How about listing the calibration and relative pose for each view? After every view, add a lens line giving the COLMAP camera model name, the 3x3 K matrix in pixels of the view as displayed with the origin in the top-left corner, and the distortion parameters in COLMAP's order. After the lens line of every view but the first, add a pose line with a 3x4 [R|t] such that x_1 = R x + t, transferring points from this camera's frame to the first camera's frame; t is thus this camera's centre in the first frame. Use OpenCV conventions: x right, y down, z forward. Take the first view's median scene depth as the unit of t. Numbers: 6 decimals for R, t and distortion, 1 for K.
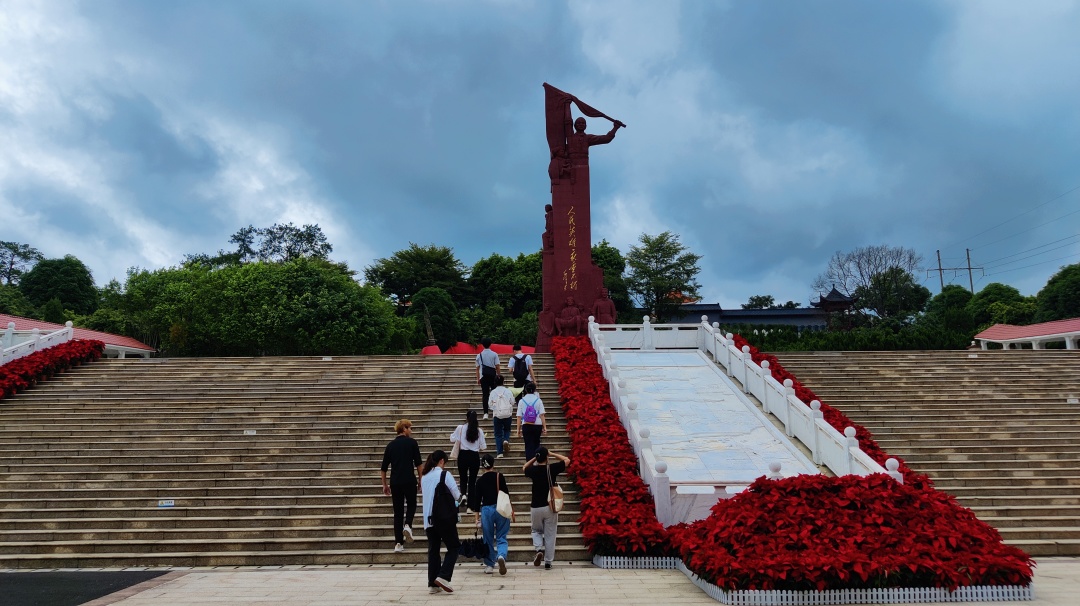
lens RADIAL K [[824.8, 0, 540.3], [0, 824.8, 241.0], [0, 0, 1]] dist [0.011750, -0.004886]
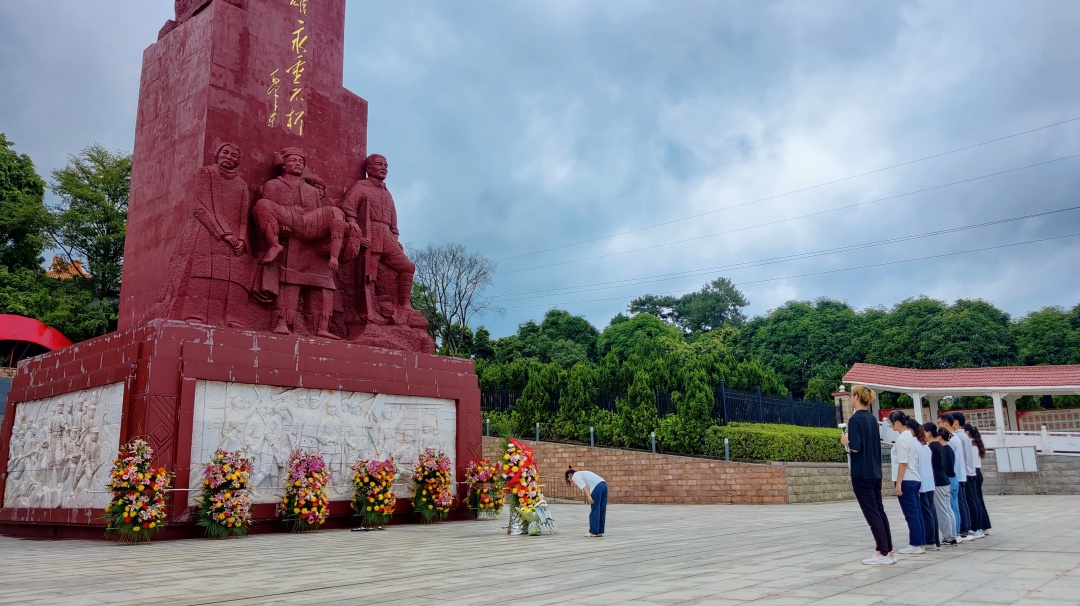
lens RADIAL K [[829.4, 0, 540.0], [0, 829.4, 303.0], [0, 0, 1]] dist [-0.008605, -0.006632]
pose [[0.656165, 0.154790, 0.738572, -0.073711], [-0.178701, 0.982770, -0.047207, 0.070754], [-0.733154, -0.101008, 0.672520, 0.399313]]
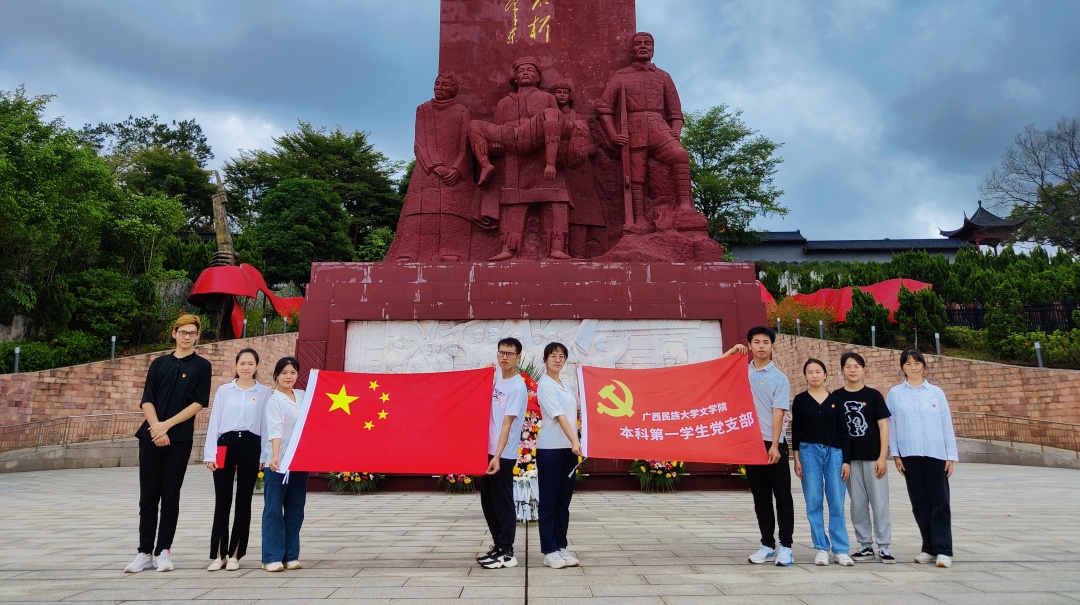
lens RADIAL K [[825.4, 0, 541.5], [0, 825.4, 190.1], [0, 0, 1]] dist [0.017336, -0.007944]
pose [[0.999967, 0.007557, -0.003061, 0.024318], [-0.007642, 0.999559, -0.028684, 0.069682], [0.002843, 0.028706, 0.999584, 0.399994]]
